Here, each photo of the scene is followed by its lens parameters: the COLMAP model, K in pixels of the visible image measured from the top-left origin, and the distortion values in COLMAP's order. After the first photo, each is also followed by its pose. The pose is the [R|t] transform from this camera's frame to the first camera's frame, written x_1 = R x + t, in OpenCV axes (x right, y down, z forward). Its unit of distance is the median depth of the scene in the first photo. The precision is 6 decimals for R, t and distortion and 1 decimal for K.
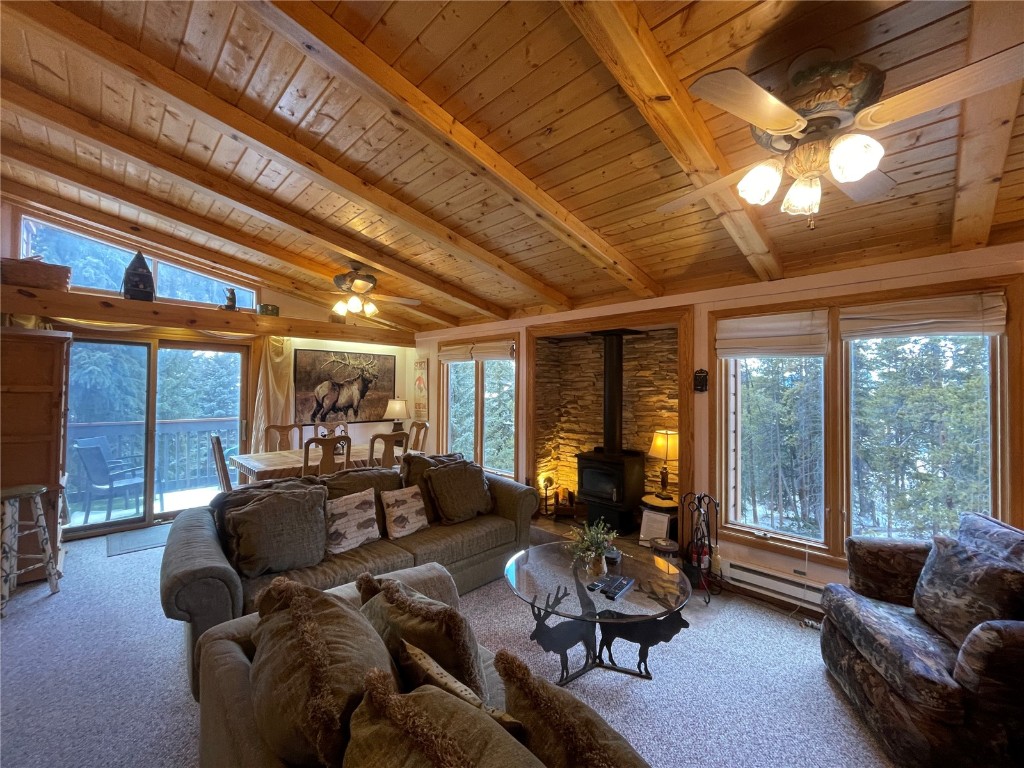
lens RADIAL K [[414.9, 0, 509.9], [0, 414.9, 381.4], [0, 0, 1]] dist [-0.003921, -0.000906]
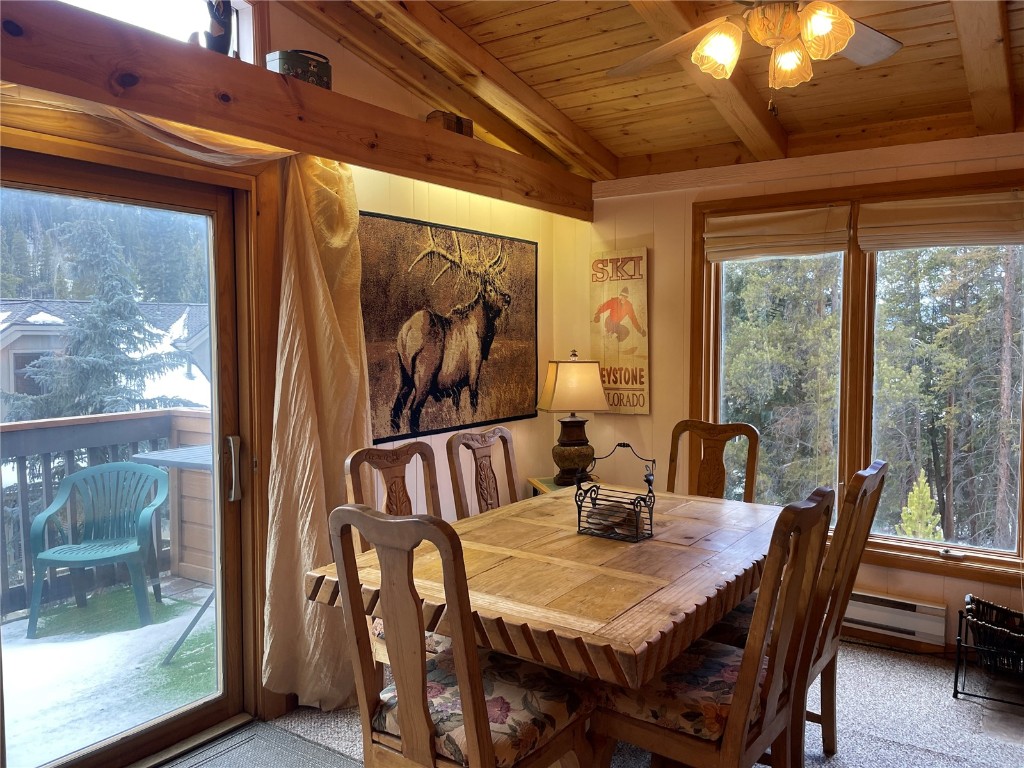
lens RADIAL K [[774.3, 0, 517.2], [0, 774.3, 381.5], [0, 0, 1]] dist [0.090687, -0.113641]
pose [[0.981412, -0.022471, 0.190595, -0.573339], [0.007341, 0.996790, 0.079721, 0.009049], [-0.191775, -0.076840, 0.978426, 0.412537]]
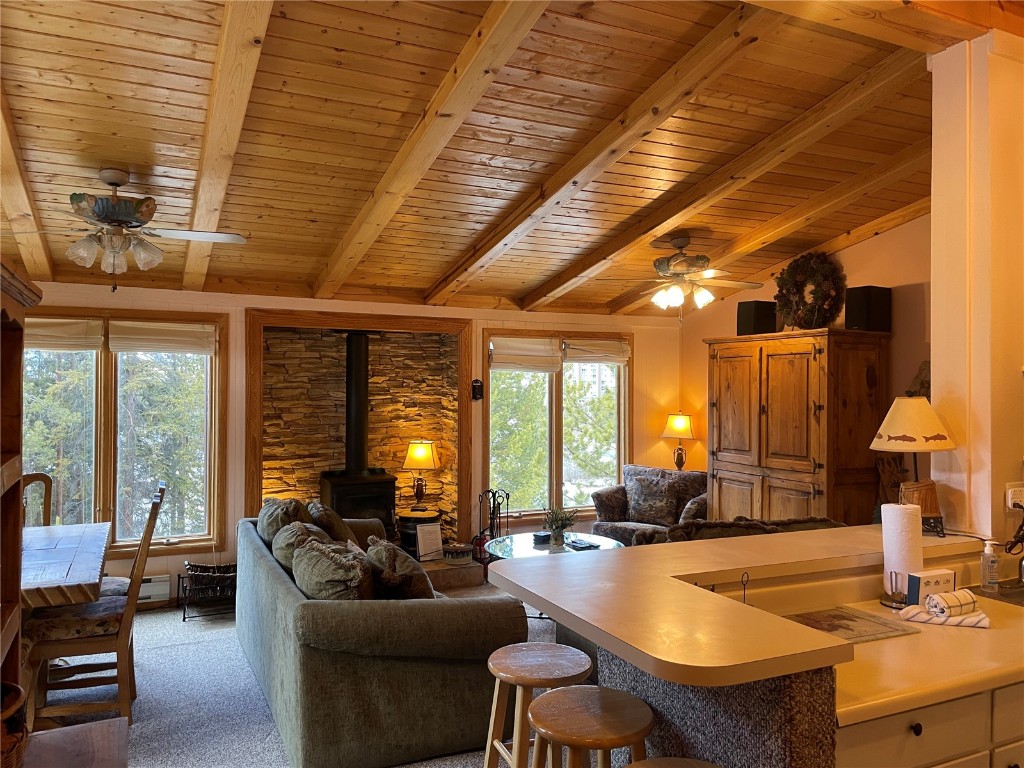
lens RADIAL K [[774.3, 0, 525.9], [0, 774.3, 377.7], [0, 0, 1]] dist [0.090687, -0.113641]
pose [[0.314300, 0.002113, 0.949321, -1.000950], [-0.017524, 0.999840, 0.003577, -0.030319], [-0.949162, -0.017760, 0.314286, 0.162402]]
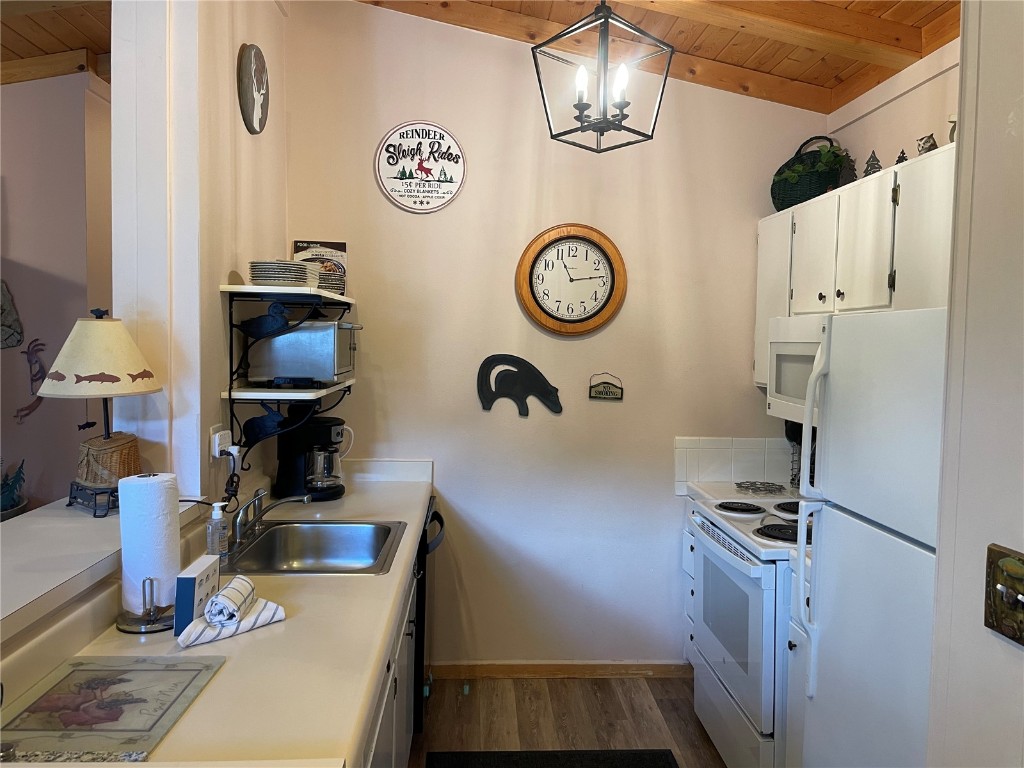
lens RADIAL K [[774.3, 0, 512.5], [0, 774.3, 379.0], [0, 0, 1]] dist [0.090687, -0.113641]
pose [[-0.745419, -0.060660, 0.663830, -0.755067], [-0.039222, 0.998117, 0.047163, -0.012896], [-0.665441, 0.009119, -0.746395, 0.248678]]
